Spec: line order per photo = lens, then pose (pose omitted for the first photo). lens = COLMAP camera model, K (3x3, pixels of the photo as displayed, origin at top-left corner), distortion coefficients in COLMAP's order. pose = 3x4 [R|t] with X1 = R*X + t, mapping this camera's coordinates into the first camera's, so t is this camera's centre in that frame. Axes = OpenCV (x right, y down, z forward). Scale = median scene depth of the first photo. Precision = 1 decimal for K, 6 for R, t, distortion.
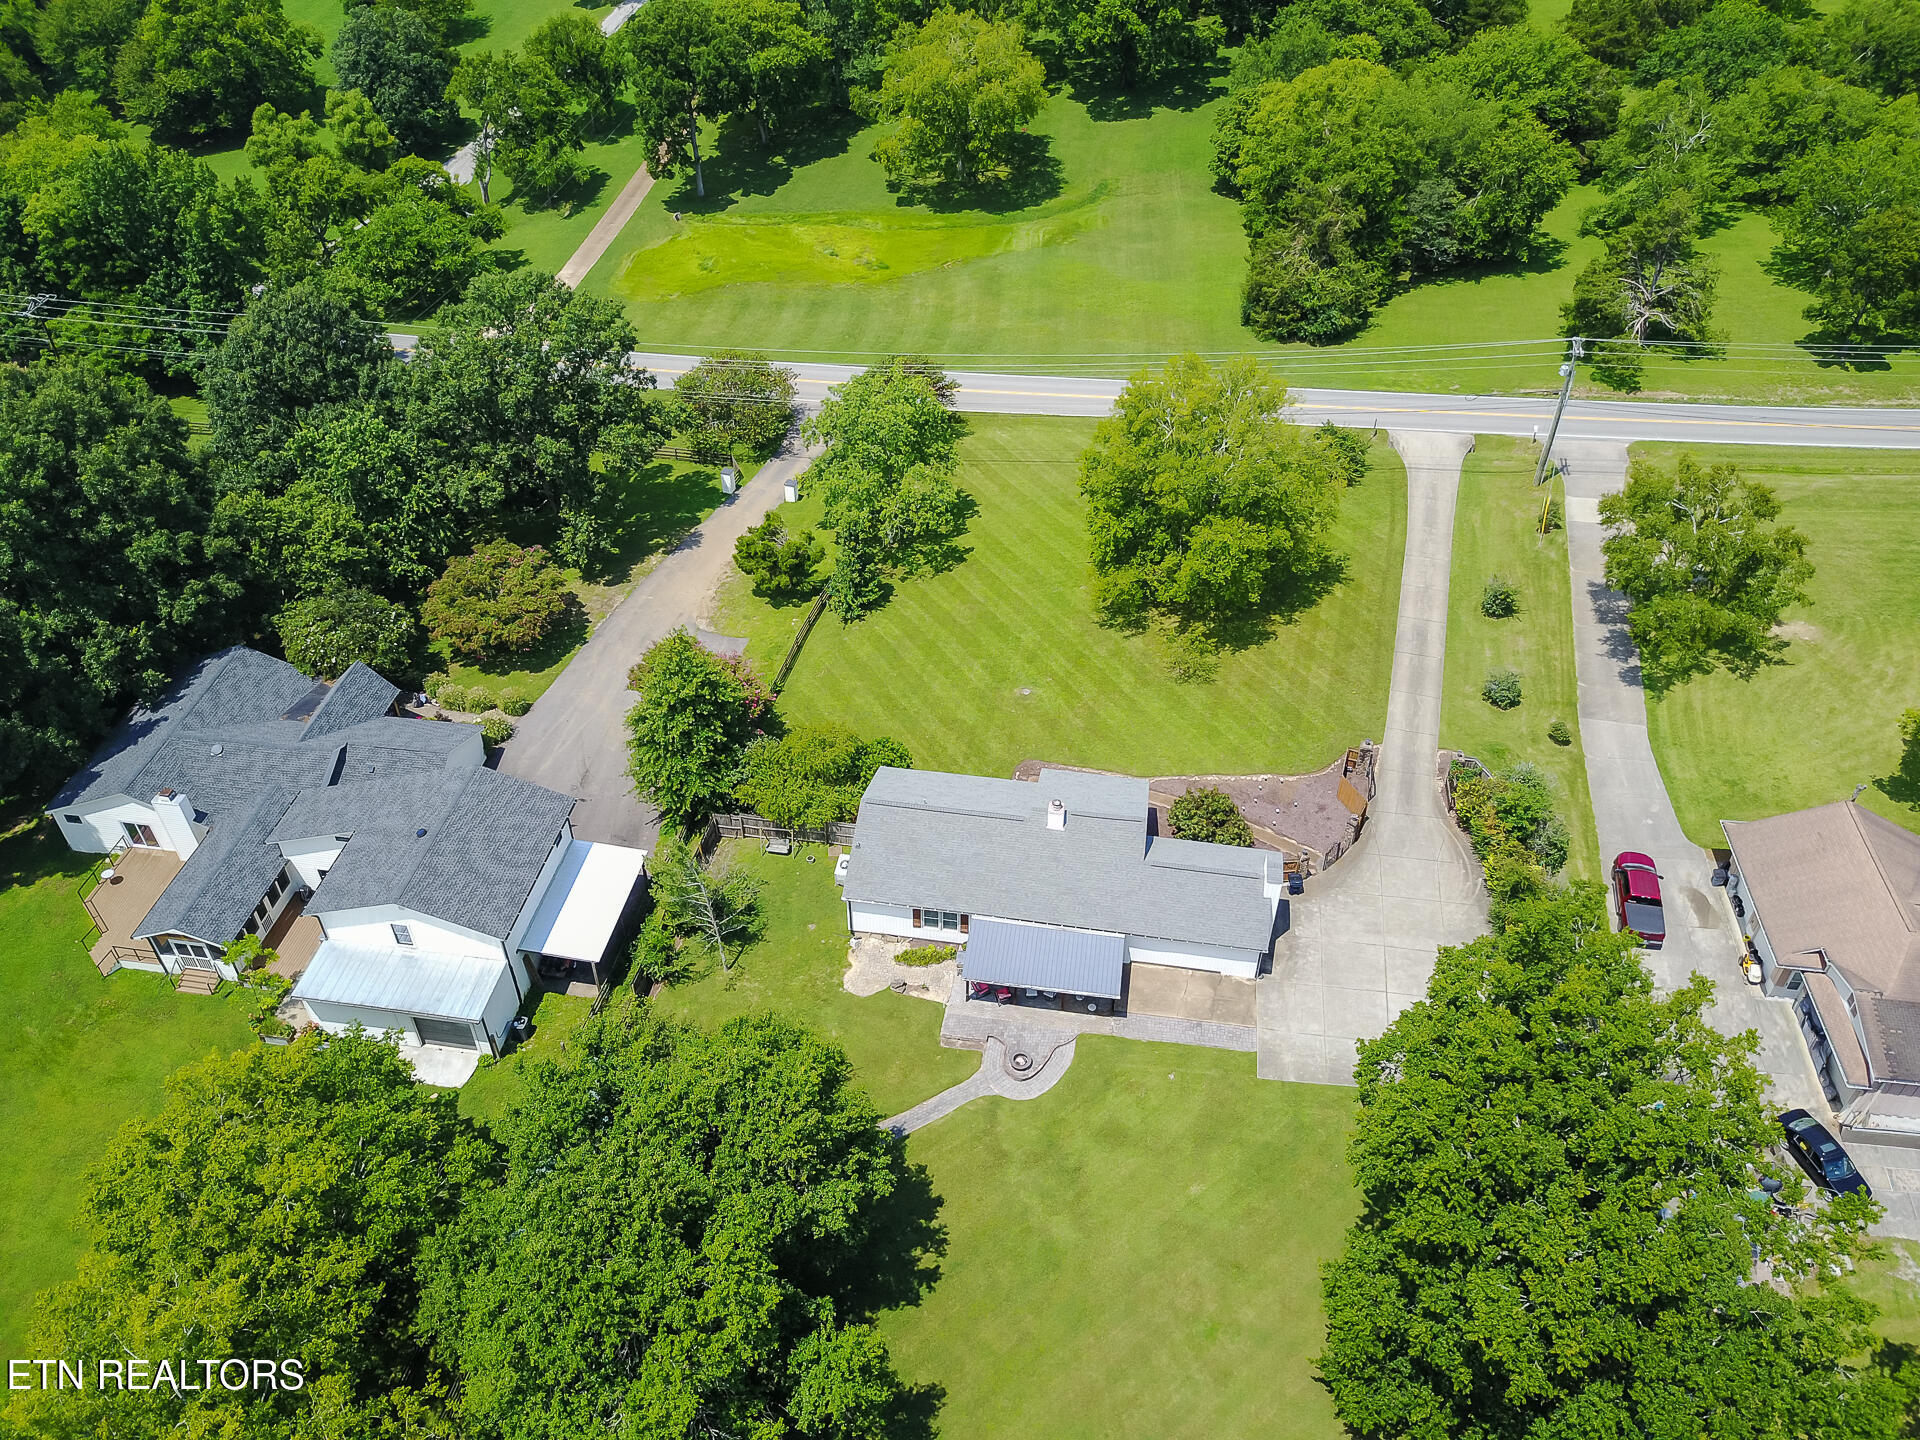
lens RADIAL K [[1495.3, 0, 960.0], [0, 1495.3, 720.0], [0, 0, 1]] dist [0.013155, -0.007193]
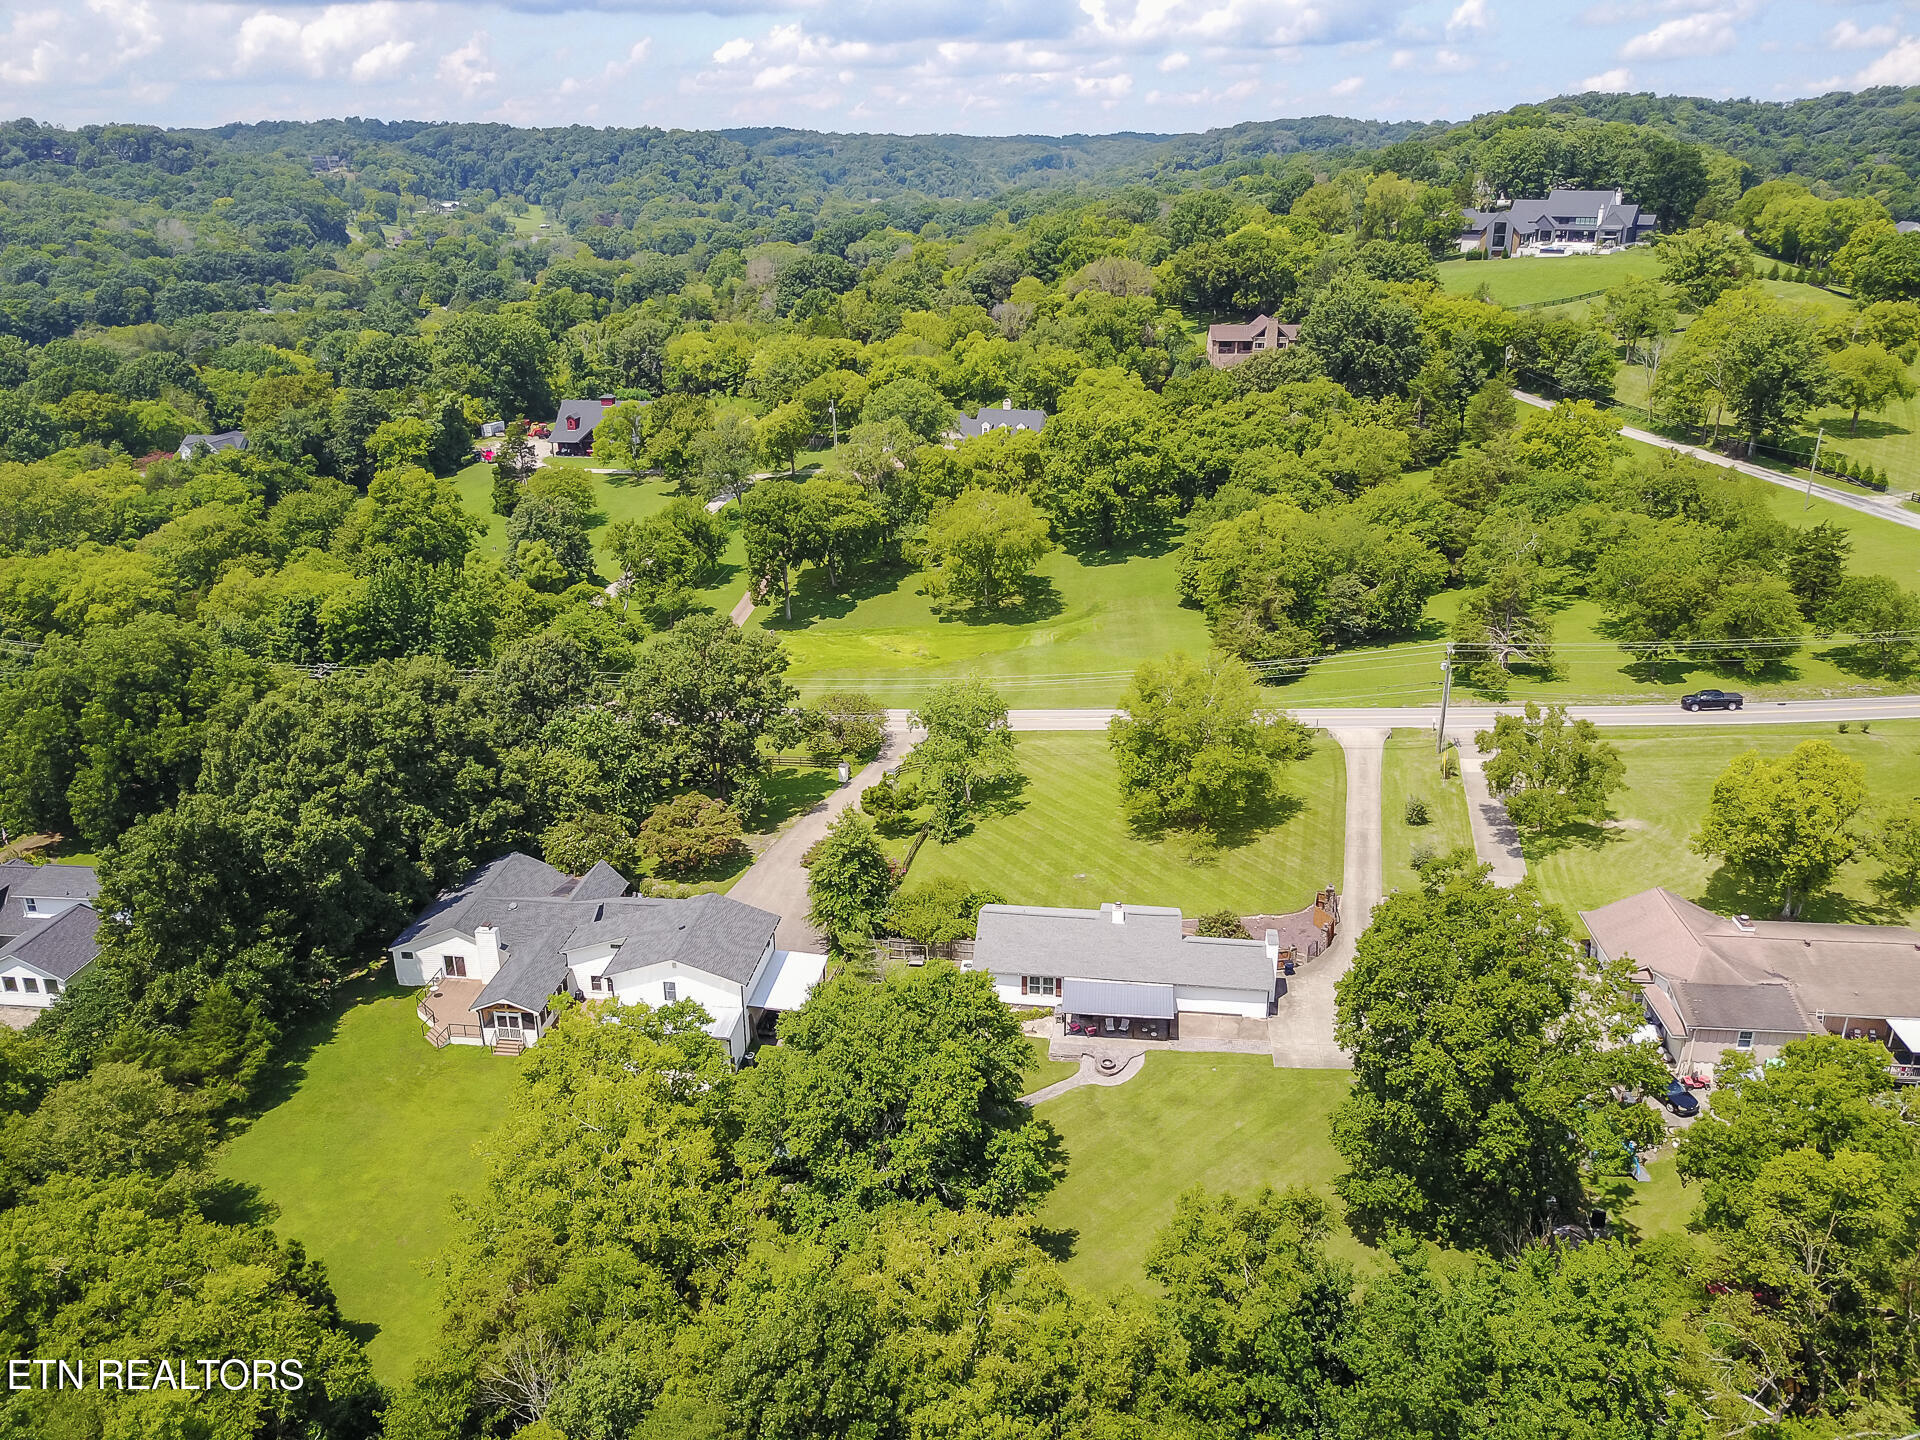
lens RADIAL K [[1467.2, 0, 960.0], [0, 1467.2, 720.0], [0, 0, 1]] dist [0.125186, -0.398302]
pose [[0.999613, -0.019627, 0.019738, -0.082254], [0.025040, 0.943757, -0.329691, 0.258531], [-0.012157, 0.330058, 0.943882, -0.294241]]
